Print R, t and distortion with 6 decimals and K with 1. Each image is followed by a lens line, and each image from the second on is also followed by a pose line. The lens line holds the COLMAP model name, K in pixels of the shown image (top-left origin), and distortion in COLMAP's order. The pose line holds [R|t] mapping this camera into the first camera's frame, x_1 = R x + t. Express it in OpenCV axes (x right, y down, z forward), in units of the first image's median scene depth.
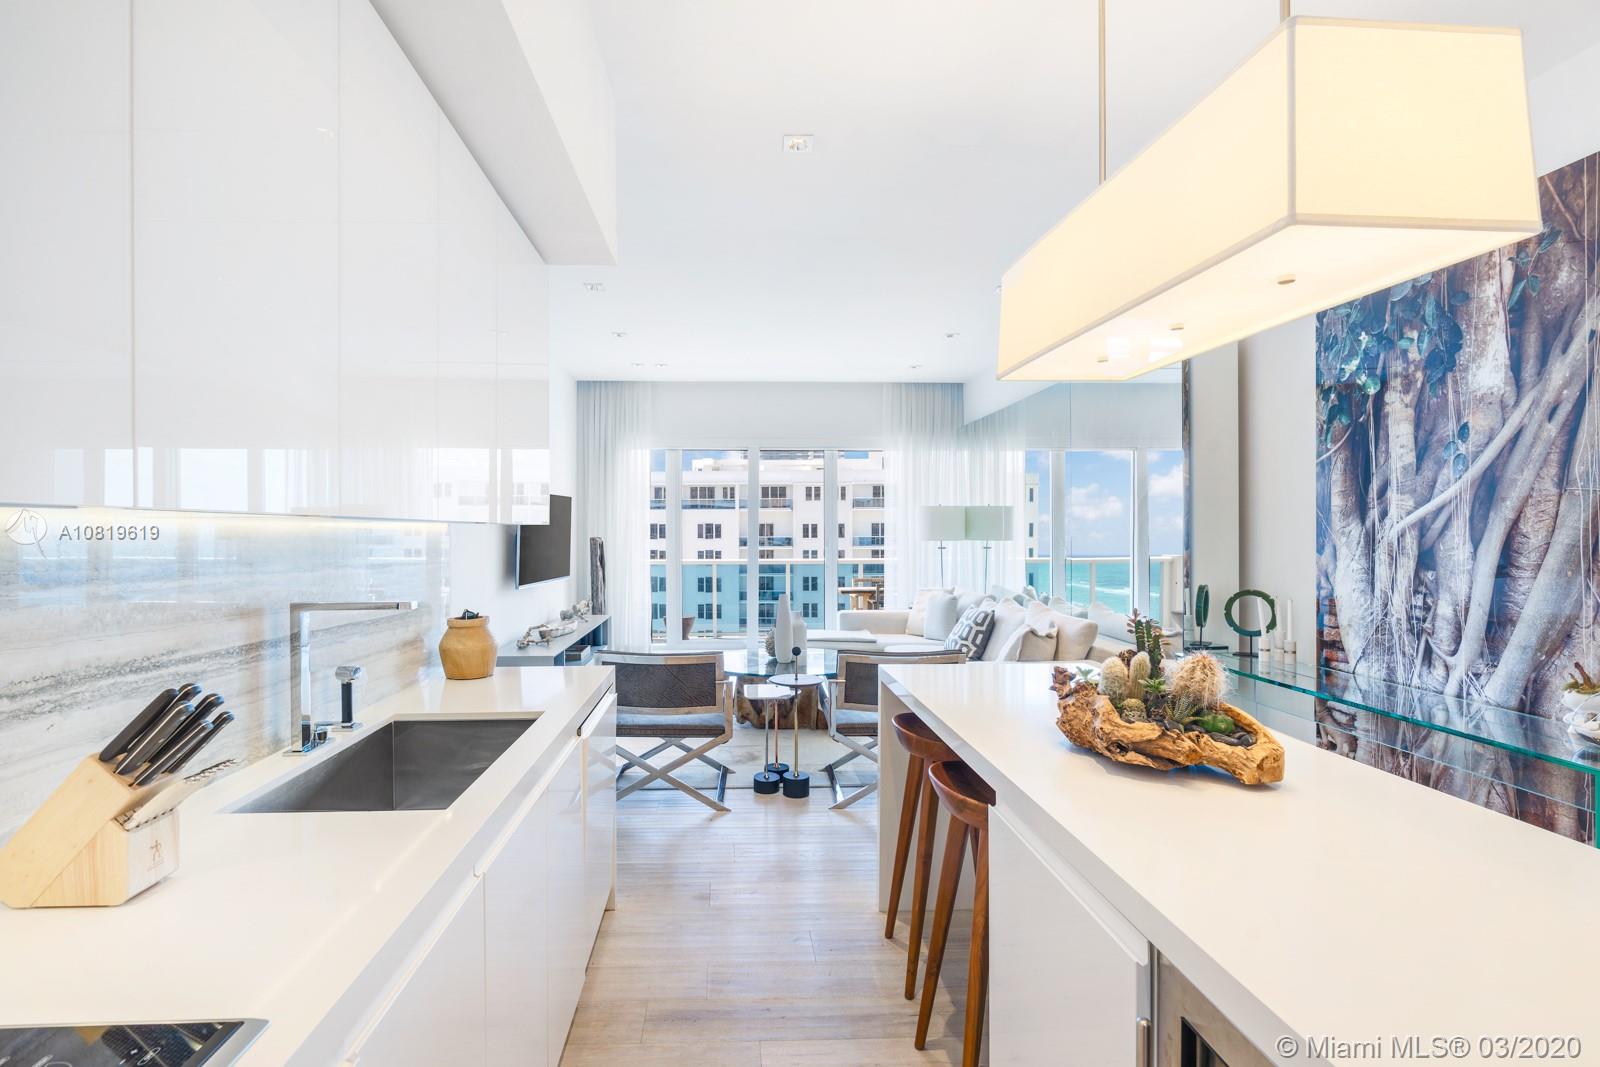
lens RADIAL K [[752.7, 0, 786.1], [0, 752.7, 544.4], [0, 0, 1]] dist [-0.006615, 0.000536]
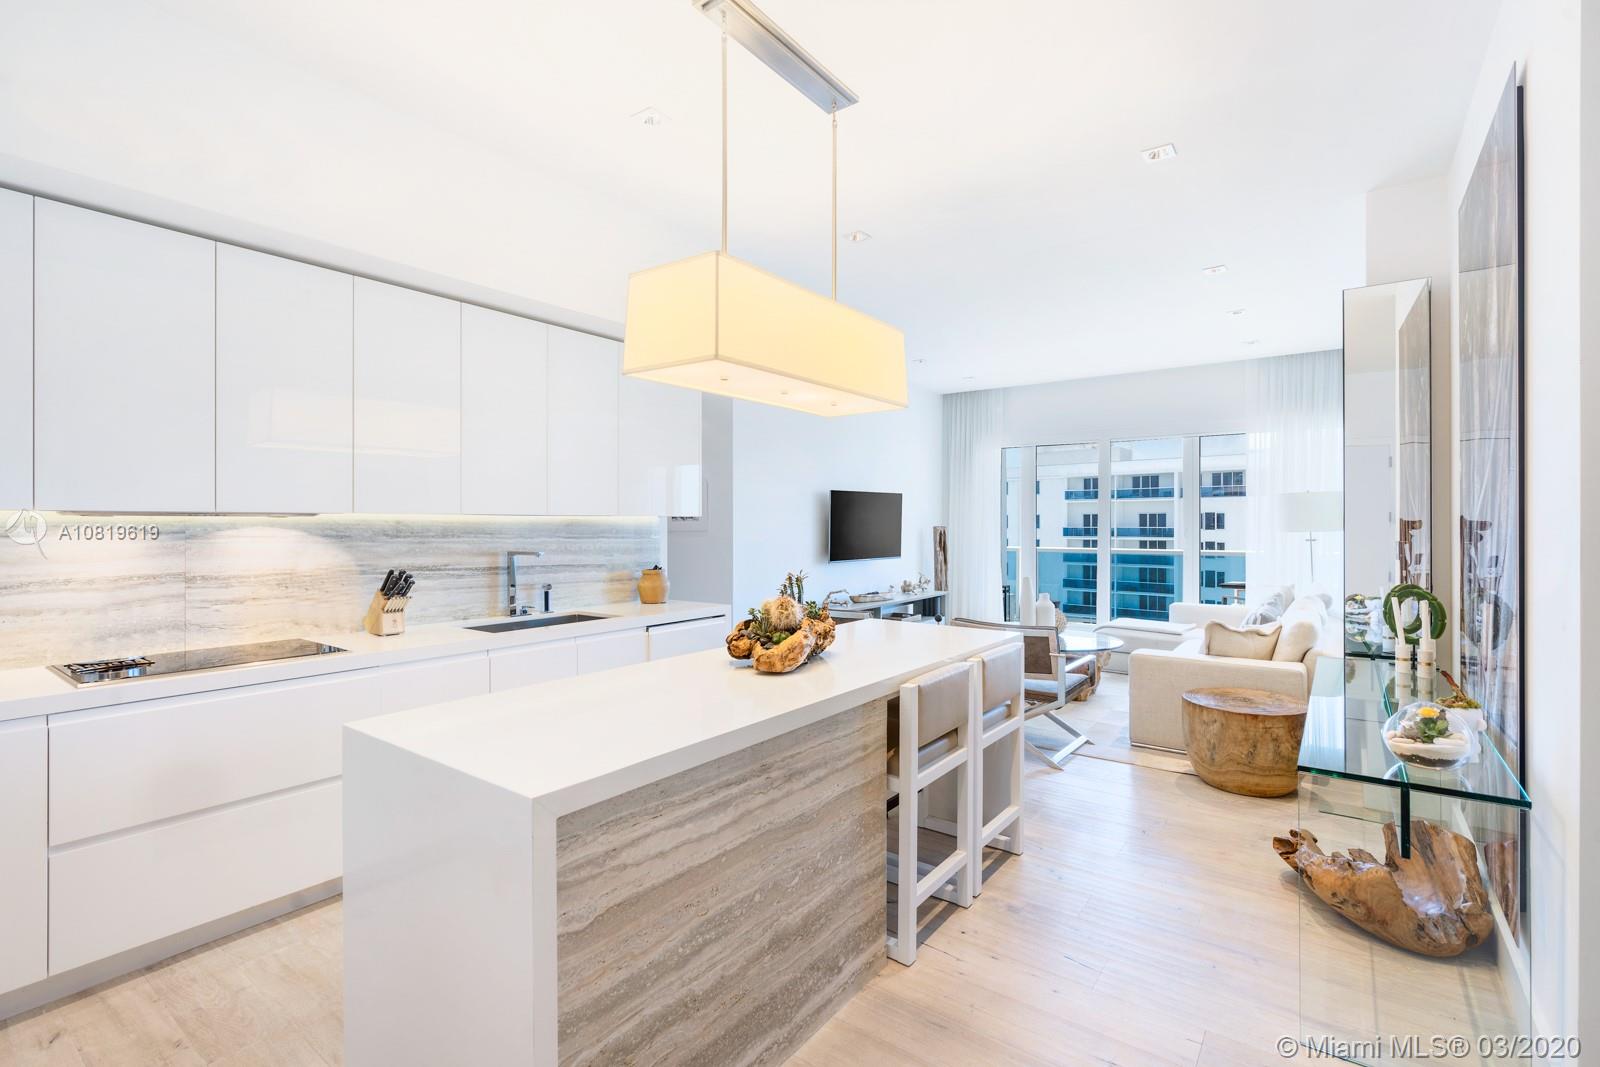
lens RADIAL K [[752.7, 0, 801.6], [0, 752.7, 520.2], [0, 0, 1]] dist [-0.006615, 0.000536]
pose [[0.758496, 0.002889, -0.651672, 0.773760], [-0.014679, 0.999812, -0.012653, -0.001734], [0.651513, 0.019163, 0.758395, -0.091210]]
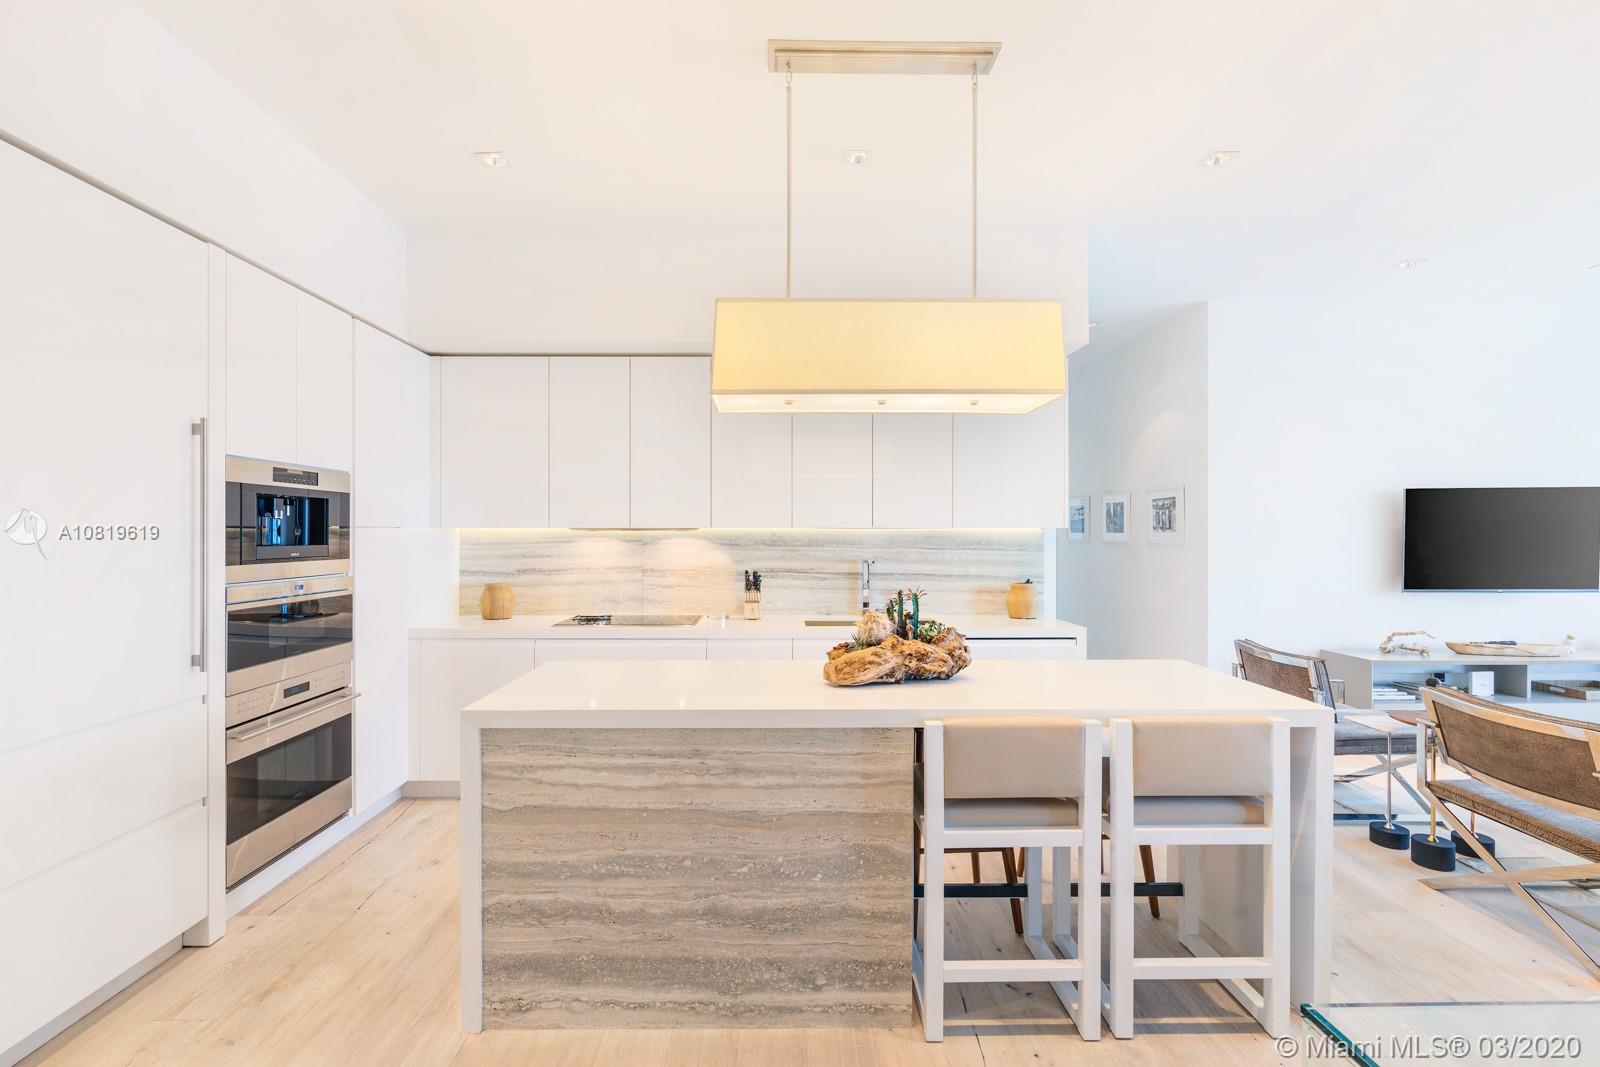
lens RADIAL K [[752.7, 0, 782.7], [0, 752.7, 530.7], [0, 0, 1]] dist [-0.006615, 0.000536]
pose [[-0.075509, 0.002540, -0.997142, 1.024118], [-0.016356, 0.999859, 0.003786, -0.015677], [0.997011, 0.016595, -0.075457, 0.452641]]
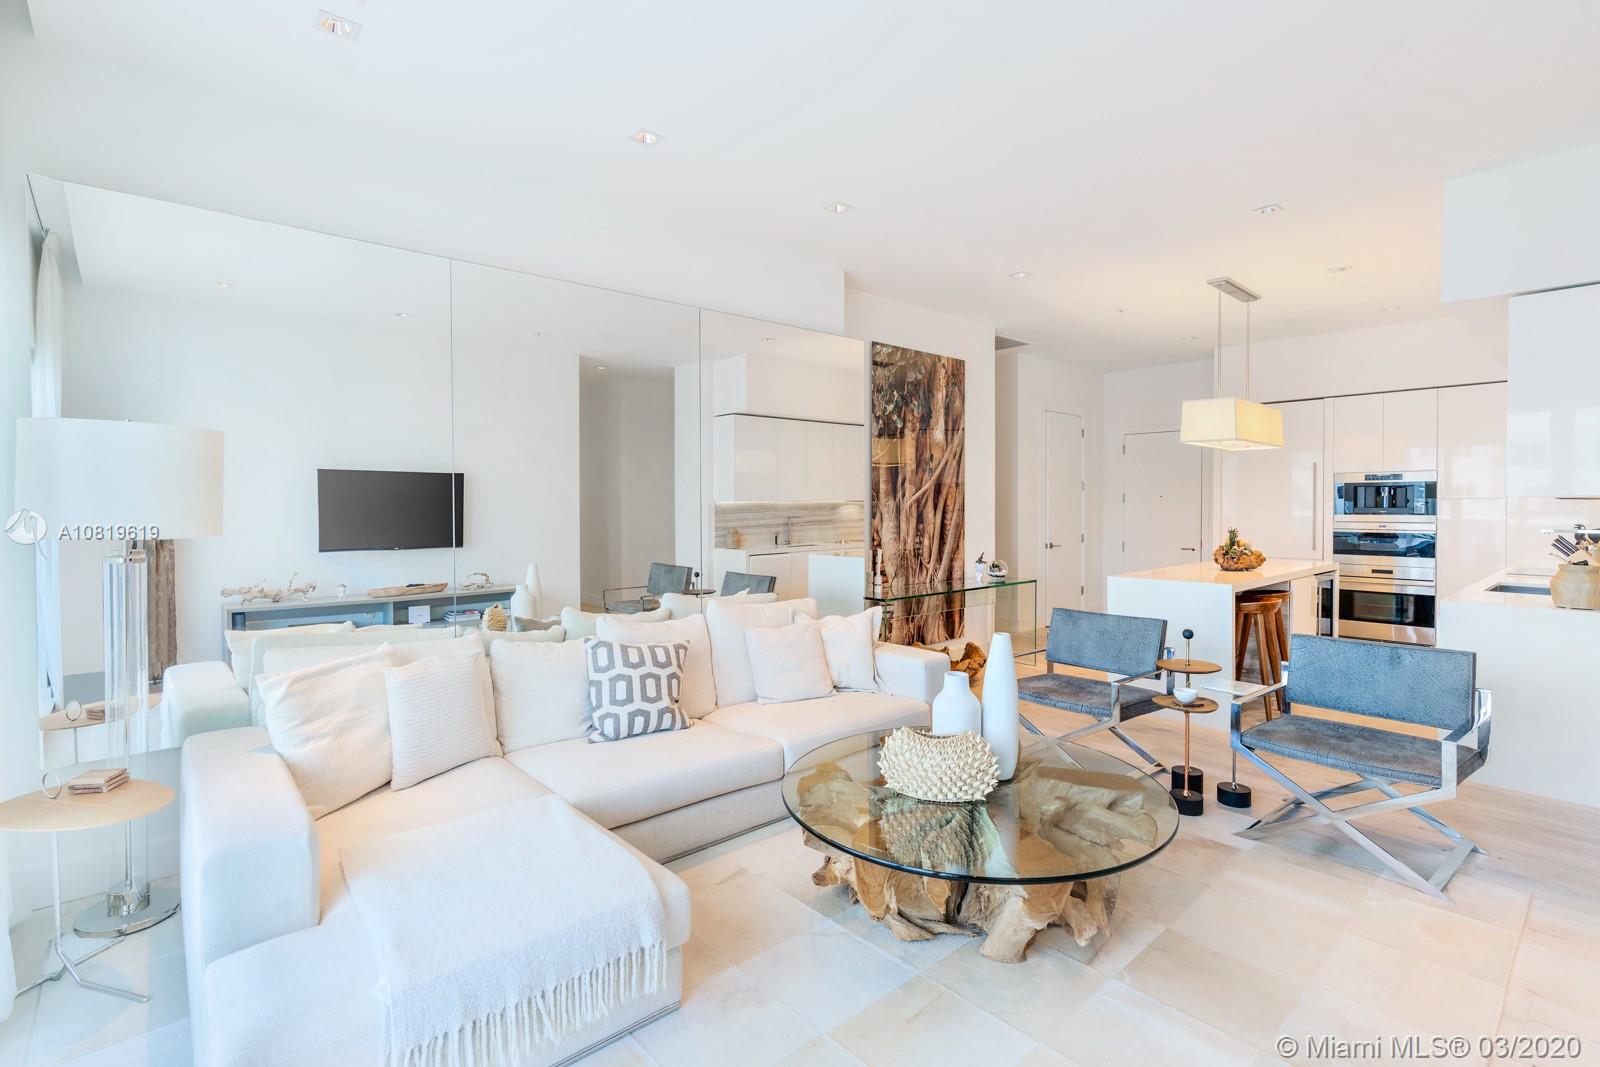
lens RADIAL K [[752.7, 0, 792.4], [0, 752.7, 521.4], [0, 0, 1]] dist [-0.006615, 0.000536]
pose [[-0.600293, -0.016721, 0.799605, -0.510496], [0.015912, 0.999334, 0.032843, -0.040697], [-0.799622, 0.032438, -0.599627, 2.321756]]
